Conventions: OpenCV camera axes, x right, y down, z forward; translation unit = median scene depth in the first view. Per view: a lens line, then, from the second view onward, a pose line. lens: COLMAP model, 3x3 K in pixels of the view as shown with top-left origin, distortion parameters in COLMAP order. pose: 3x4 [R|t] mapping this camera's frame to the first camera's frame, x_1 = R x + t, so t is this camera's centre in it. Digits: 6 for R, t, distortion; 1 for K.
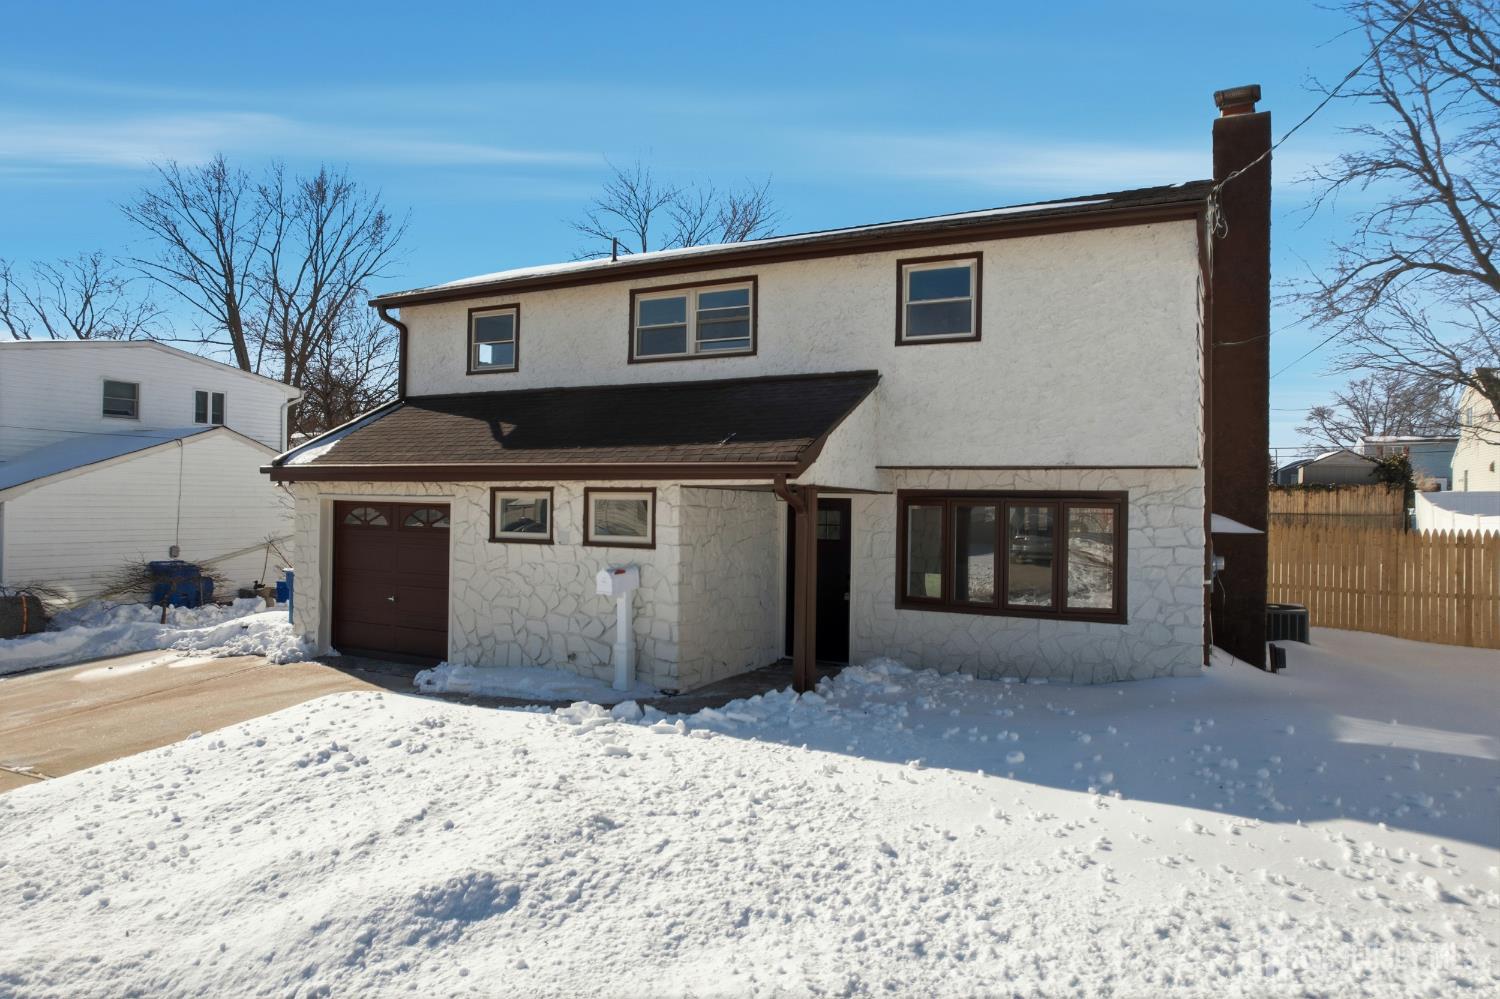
lens RADIAL K [[976.2, 0, 750.0], [0, 976.2, 499.5], [0, 0, 1]] dist [-0.047393, -0.000228]
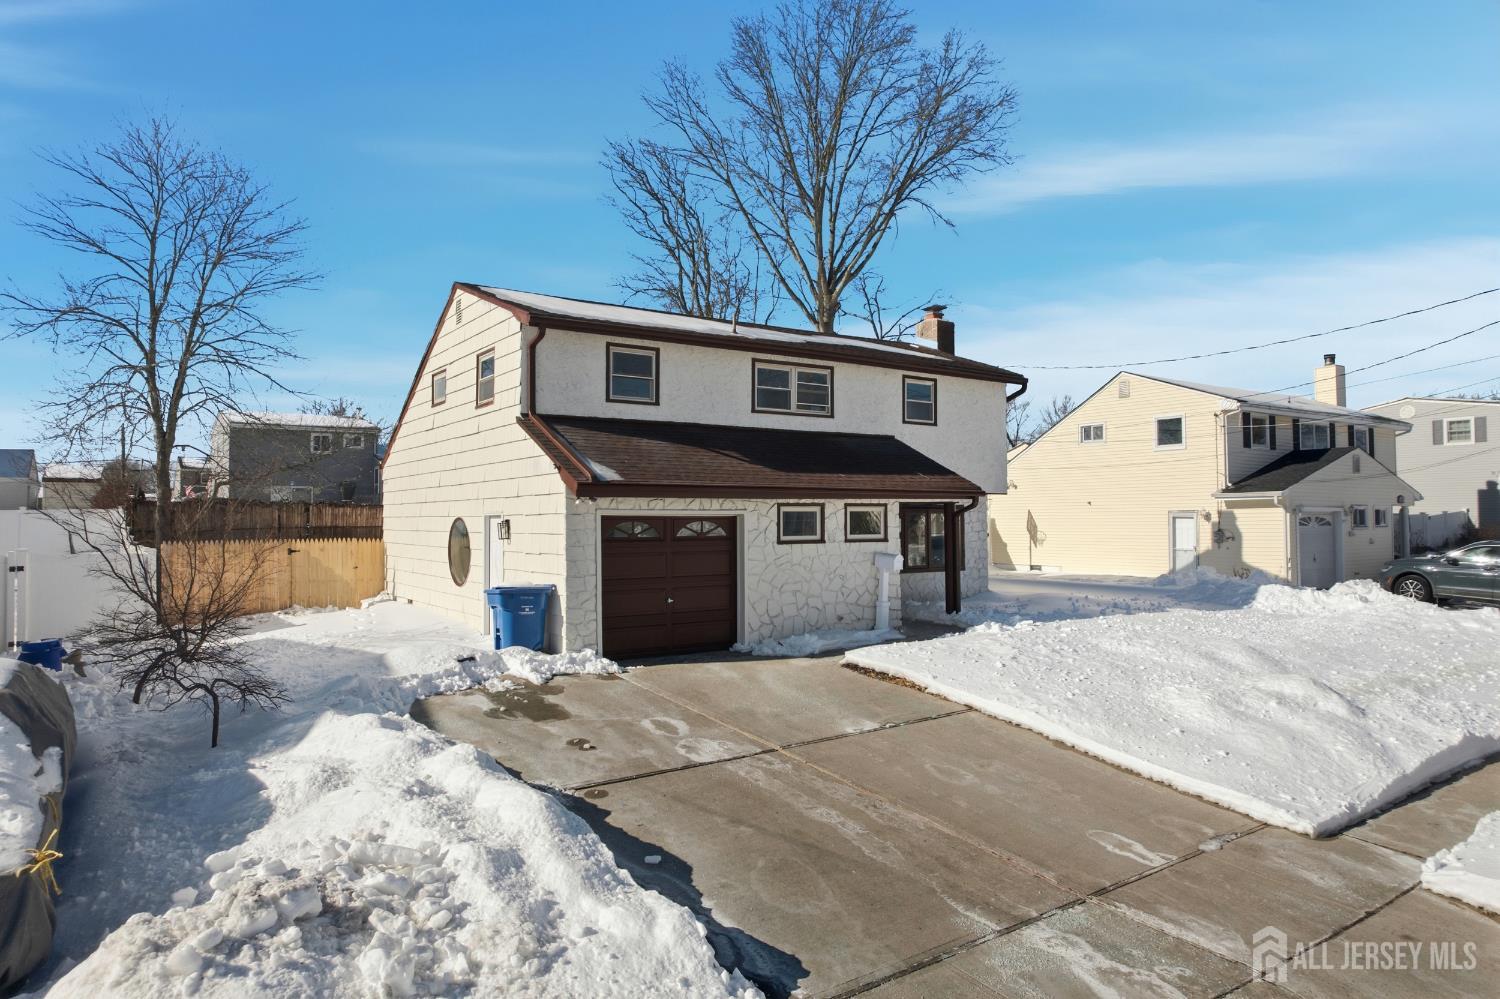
lens RADIAL K [[955.6, 0, 750.0], [0, 955.6, 499.5], [0, 0, 1]] dist [-0.040008, -0.000522]
pose [[0.455648, 0.003240, 0.890154, -1.443680], [0.008068, 0.999937, -0.007769, -0.007604], [-0.890124, 0.010722, 0.455593, 0.434947]]
